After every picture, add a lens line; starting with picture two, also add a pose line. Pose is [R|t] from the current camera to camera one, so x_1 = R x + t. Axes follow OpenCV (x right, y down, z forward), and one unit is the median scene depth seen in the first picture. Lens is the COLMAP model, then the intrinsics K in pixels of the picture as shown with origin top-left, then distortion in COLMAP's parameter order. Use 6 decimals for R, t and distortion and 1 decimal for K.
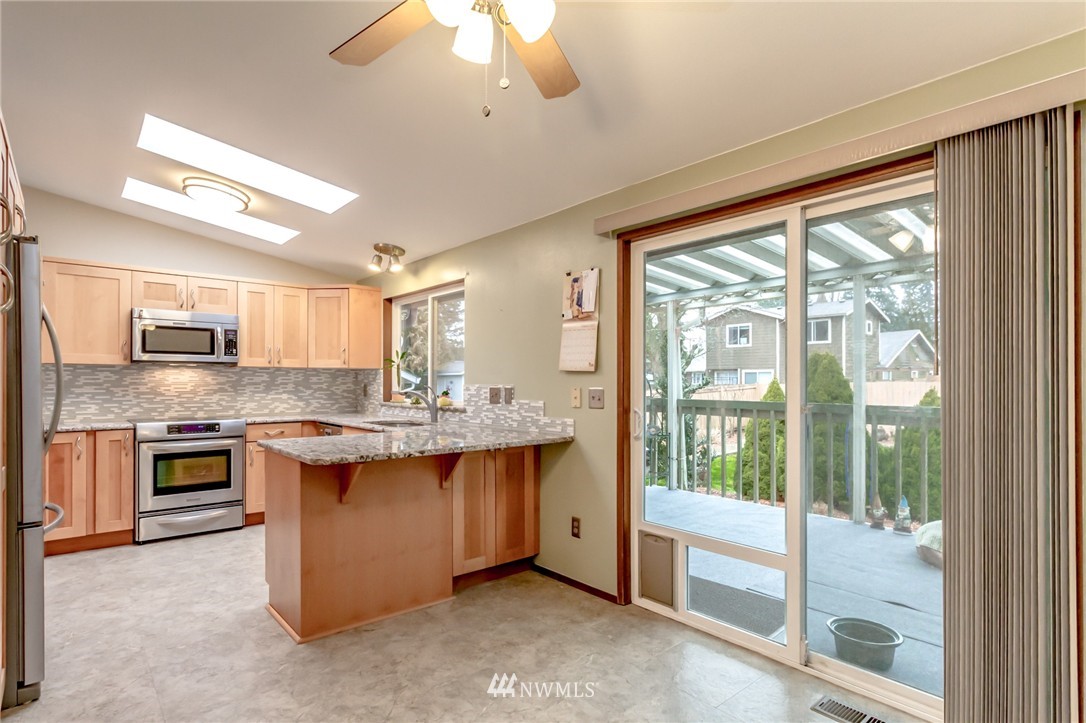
lens RADIAL K [[557.7, 0, 534.1], [0, 557.7, 380.0], [0, 0, 1]] dist [-0.000001, -0.000842]
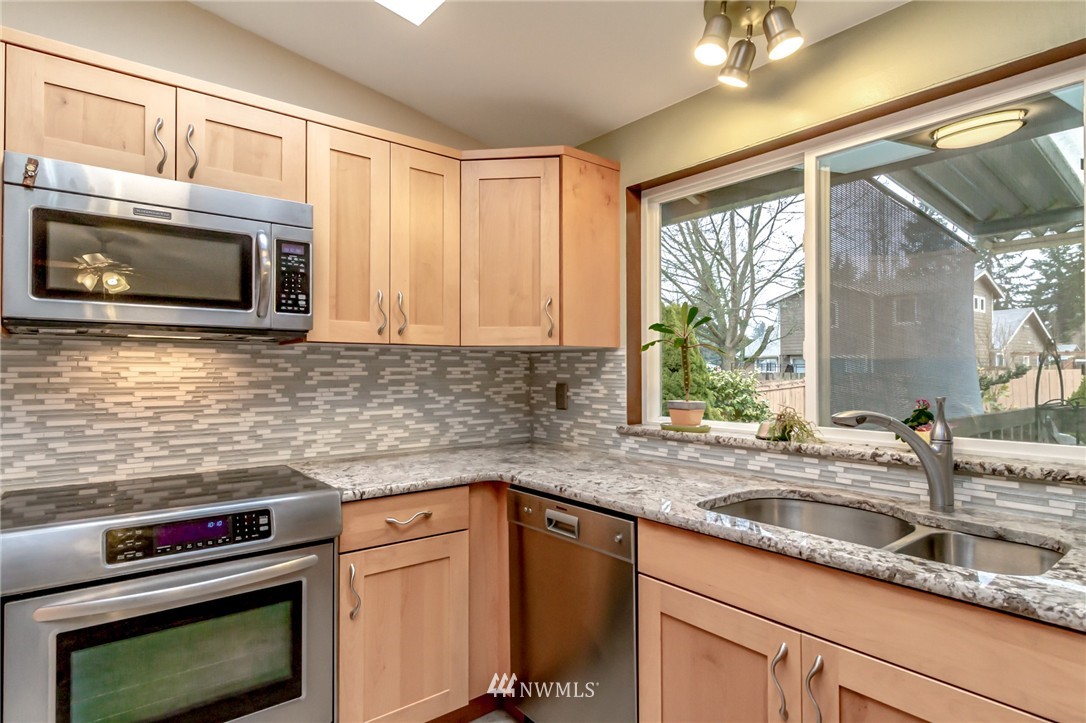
lens RADIAL K [[593.2, 0, 534.5], [0, 593.2, 362.3], [0, 0, 1]] dist [0.002428, 0.003532]
pose [[0.999746, -0.002318, -0.022440, -0.406690], [0.002120, 0.999958, -0.008872, -0.006512], [0.022460, 0.008822, 0.999709, 0.661875]]
